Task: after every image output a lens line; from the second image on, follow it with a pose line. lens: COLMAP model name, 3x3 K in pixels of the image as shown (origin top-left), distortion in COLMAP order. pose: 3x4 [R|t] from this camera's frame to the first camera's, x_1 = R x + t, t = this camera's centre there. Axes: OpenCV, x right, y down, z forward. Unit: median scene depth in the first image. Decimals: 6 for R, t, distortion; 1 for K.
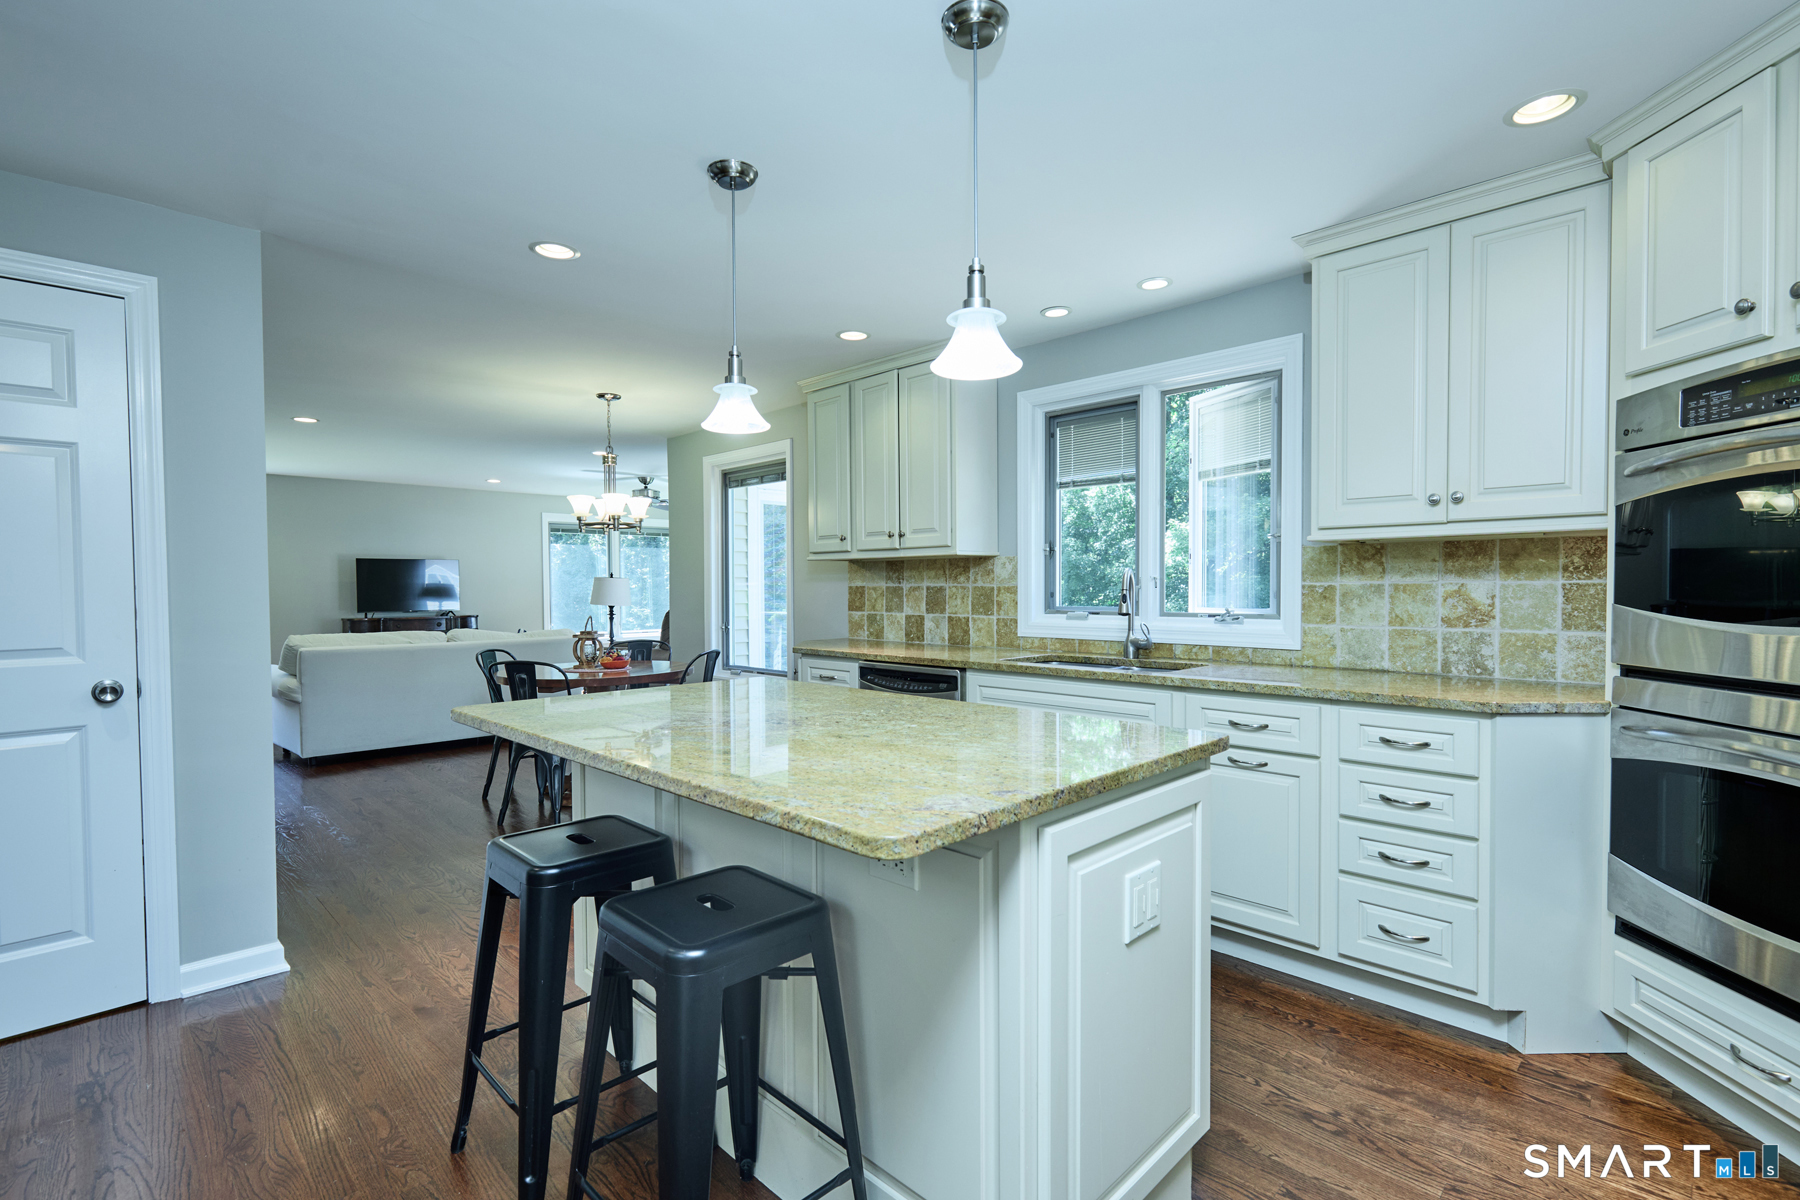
lens RADIAL K [[828.8, 0, 904.6], [0, 828.8, 608.6], [0, 0, 1]] dist [0.001910, -0.000542]
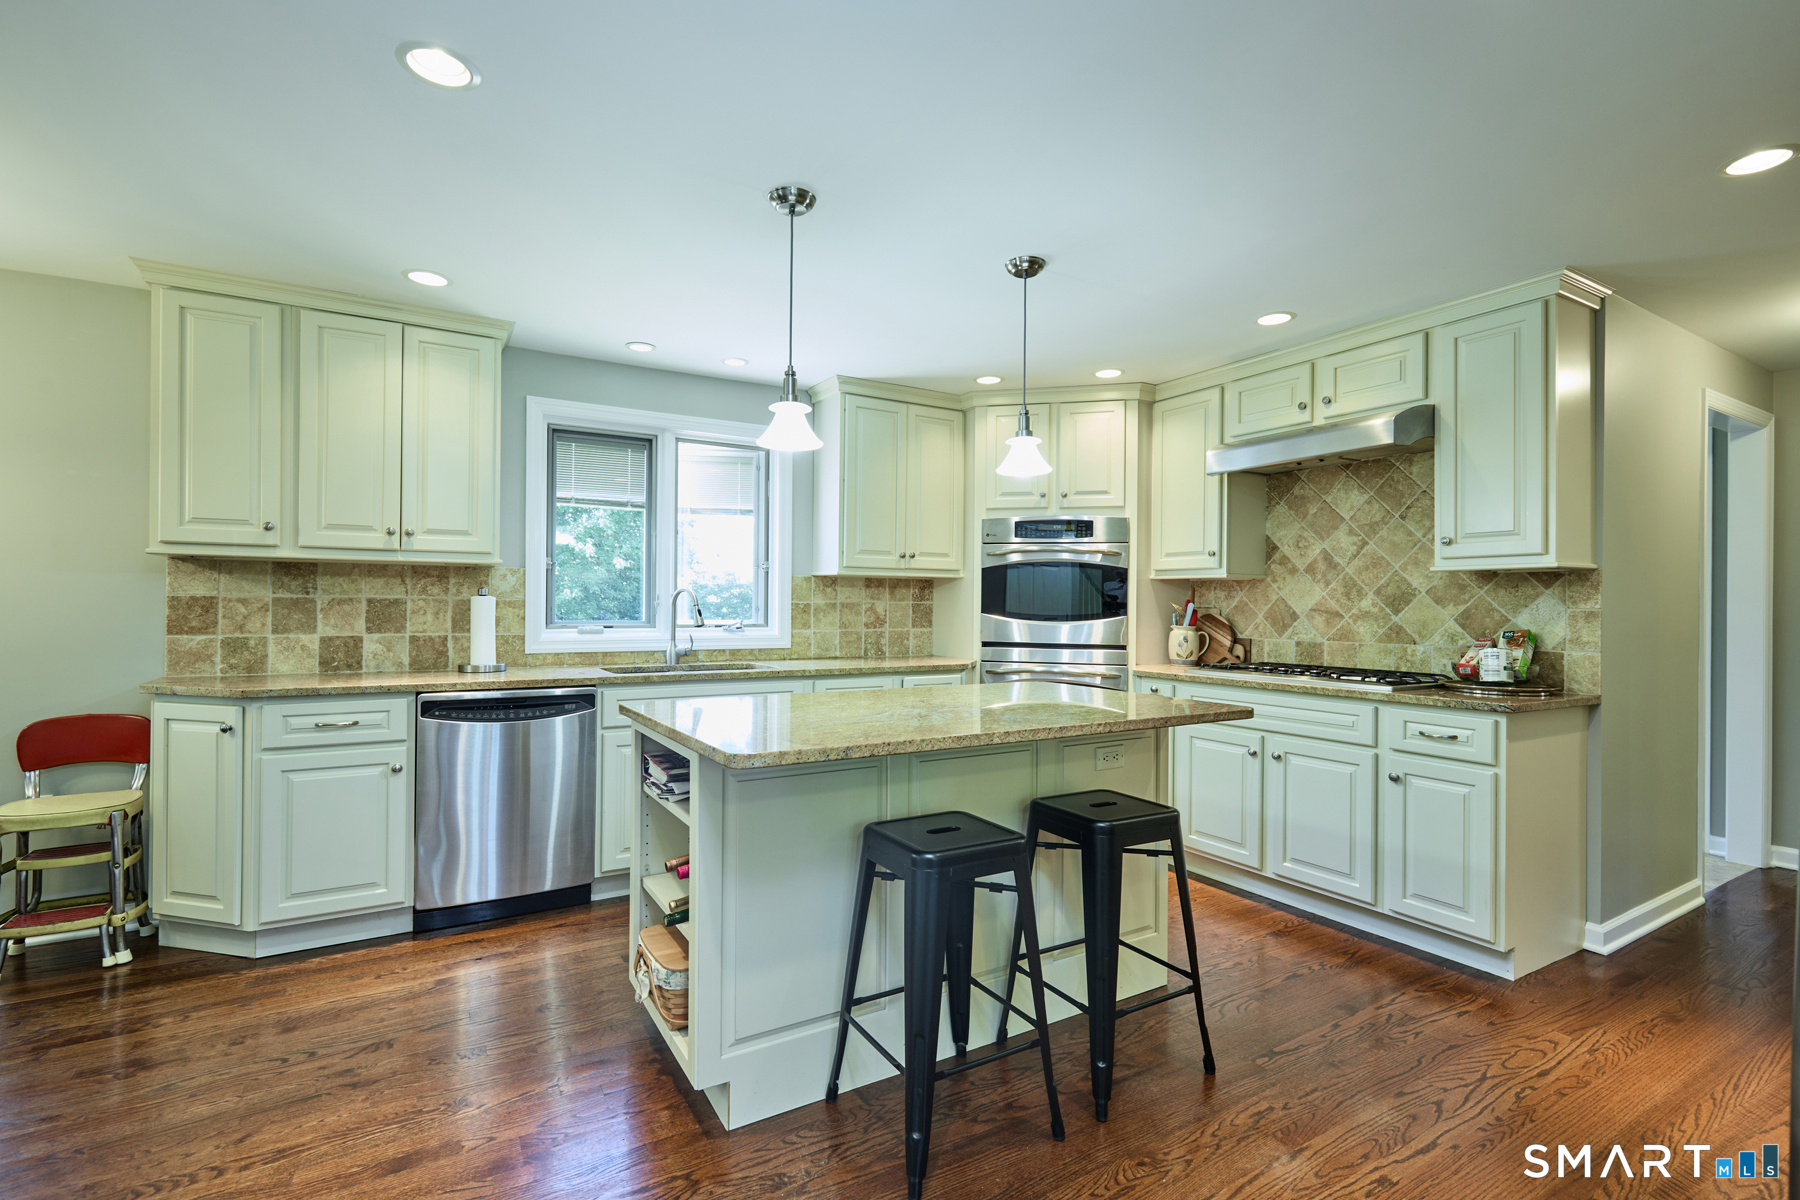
lens RADIAL K [[828.8, 0, 897.7], [0, 828.8, 601.7], [0, 0, 1]] dist [0.001910, -0.000542]
pose [[0.243923, 0.011204, 0.969730, -0.933893], [0.016953, 0.999731, -0.015814, -0.004510], [-0.969646, 0.020297, 0.243667, 0.503423]]
